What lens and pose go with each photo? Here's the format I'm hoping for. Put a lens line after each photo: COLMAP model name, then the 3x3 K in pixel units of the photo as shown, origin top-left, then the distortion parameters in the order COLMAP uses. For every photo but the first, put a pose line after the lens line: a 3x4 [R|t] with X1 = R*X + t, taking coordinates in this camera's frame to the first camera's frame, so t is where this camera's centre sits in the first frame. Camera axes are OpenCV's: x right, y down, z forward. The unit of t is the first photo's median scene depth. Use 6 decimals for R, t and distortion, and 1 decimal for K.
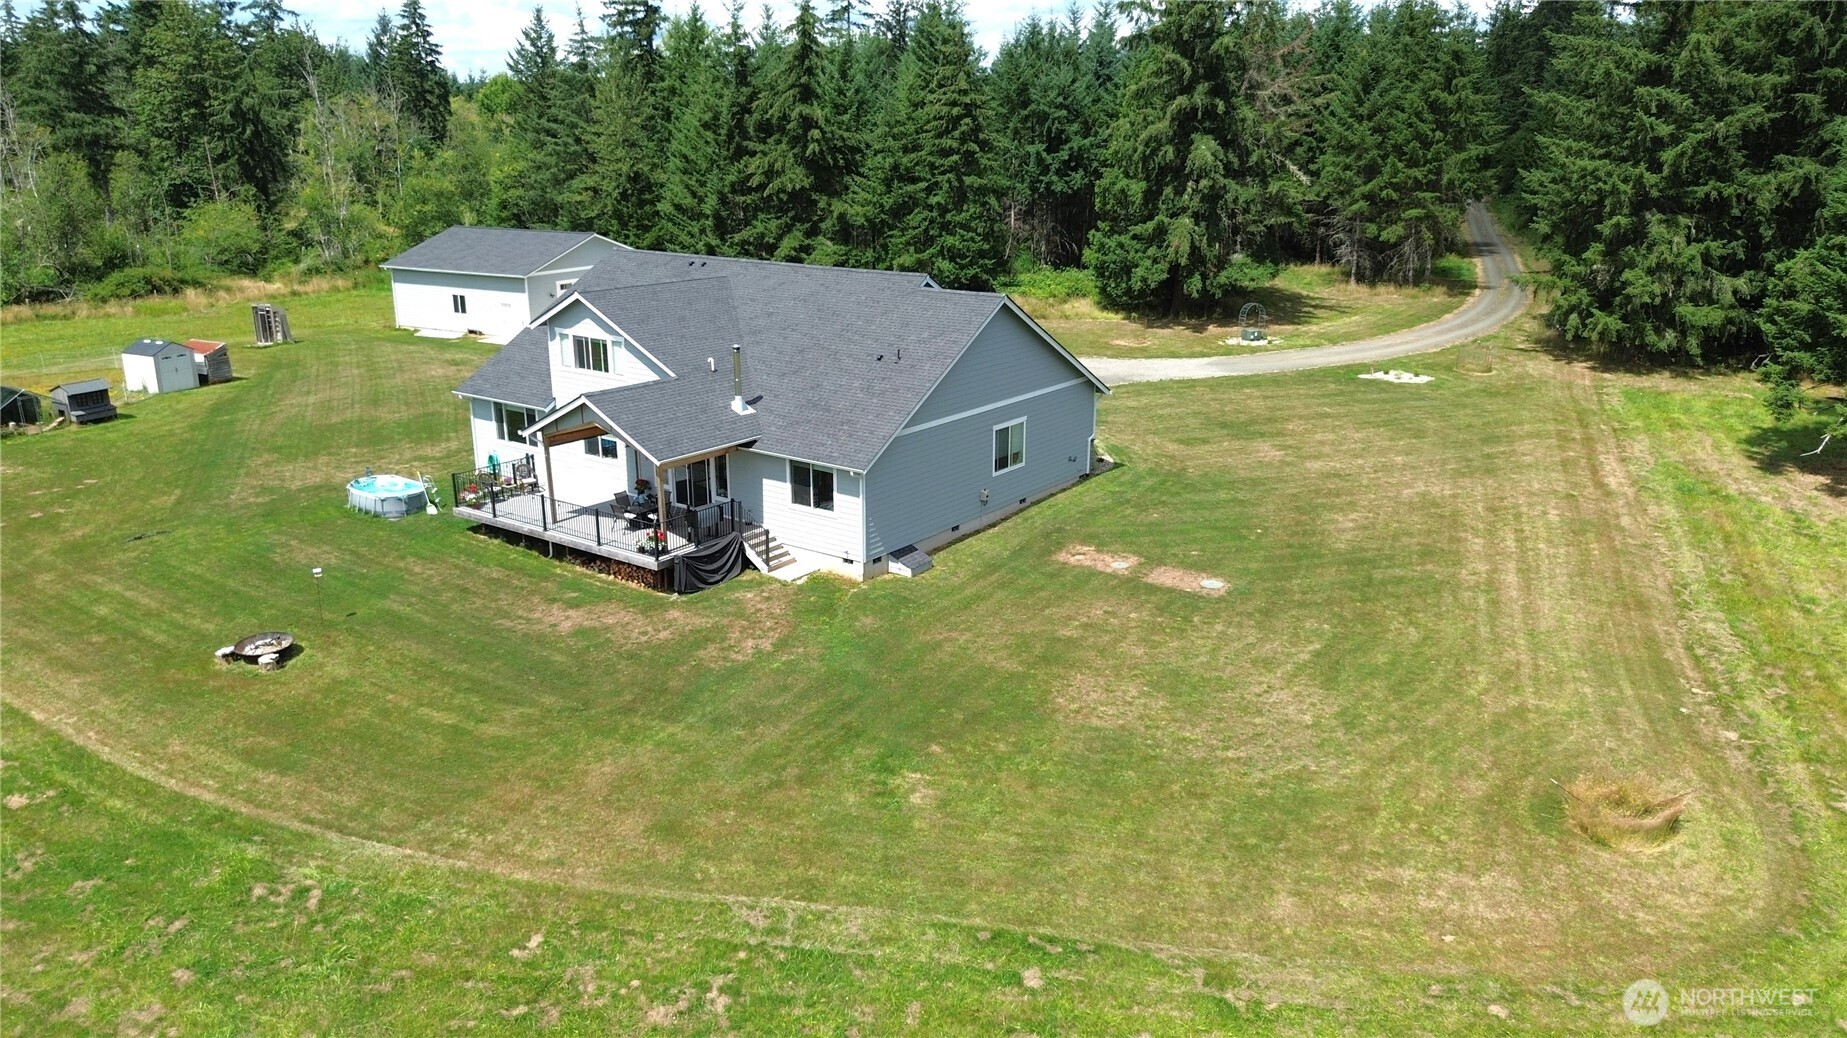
lens RADIAL K [[1301.3, 0, 923.5], [0, 1301.3, 519.0], [0, 0, 1]] dist [0.041852, -0.042243]
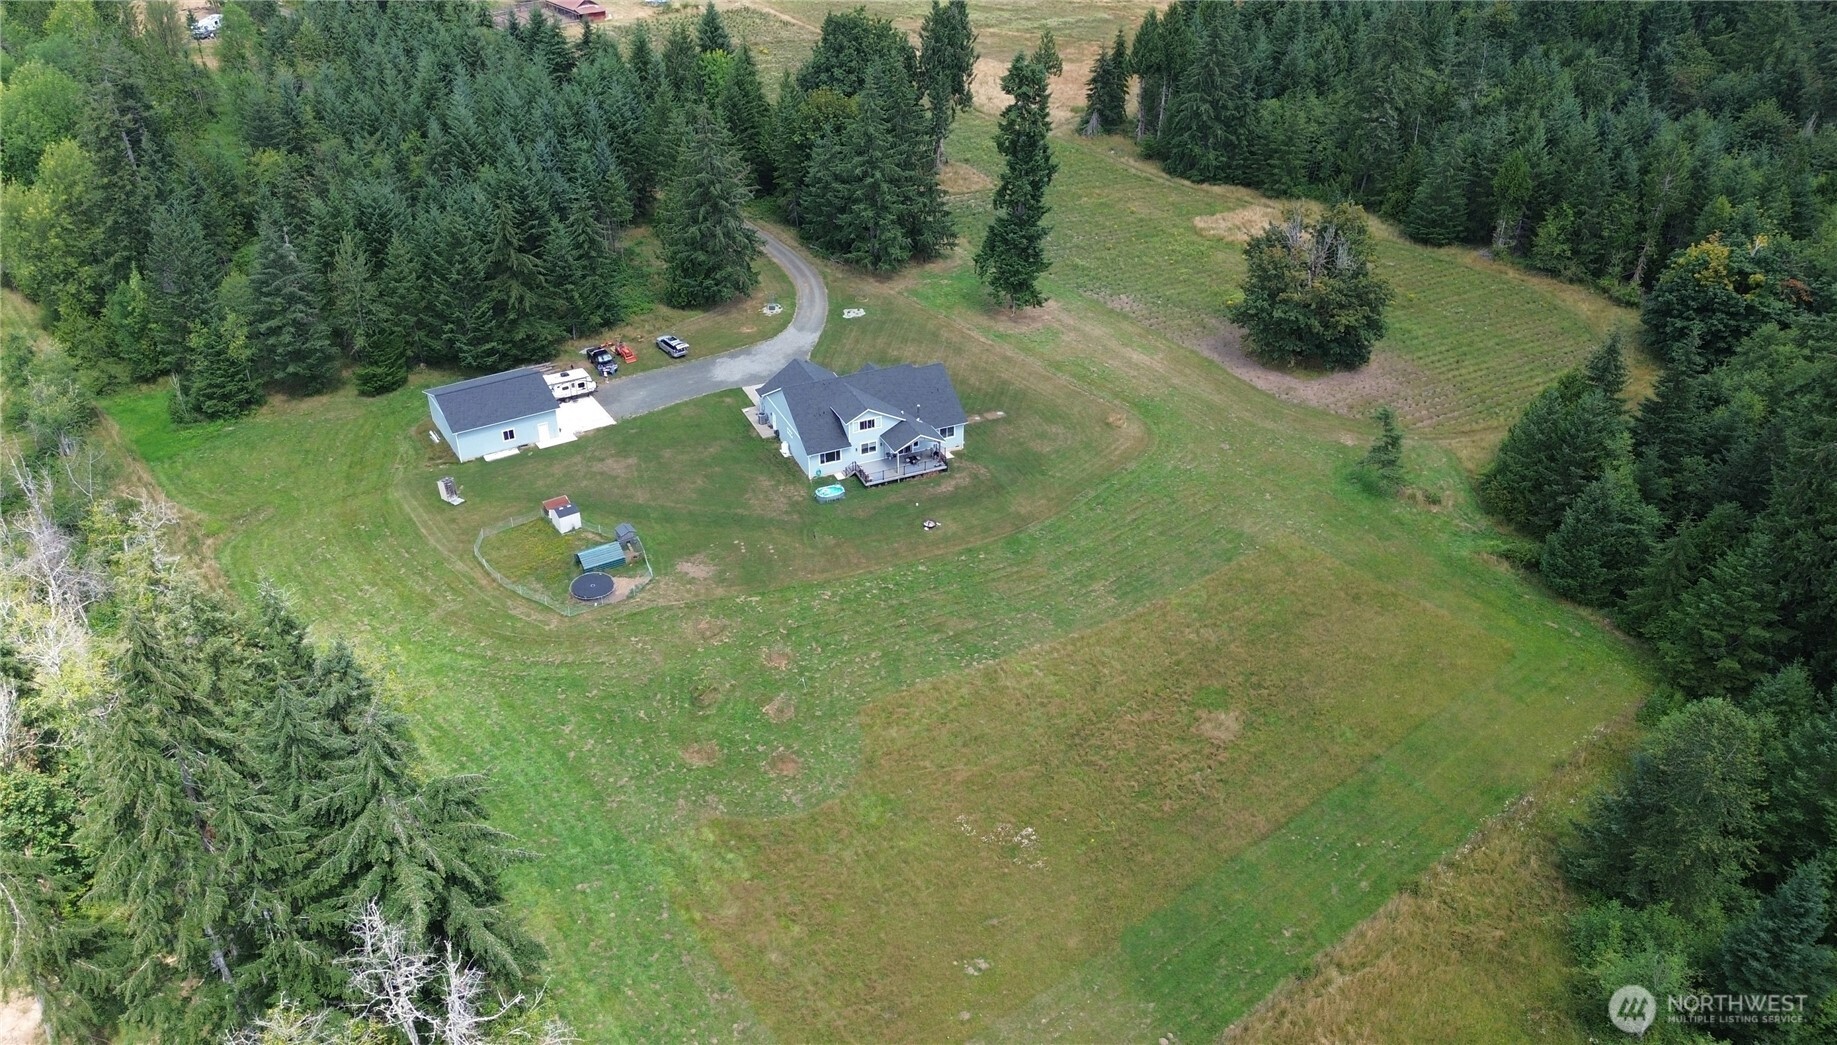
lens RADIAL K [[1358.9, 0, 918.5], [0, 1358.9, 522.5], [0, 0, 1]] dist [0.002000, -0.000143]
pose [[0.494268, -0.459612, 0.737872, -2.786733], [0.248152, 0.888082, 0.386951, -1.181103], [-0.833139, -0.008153, 0.553004, -0.976988]]
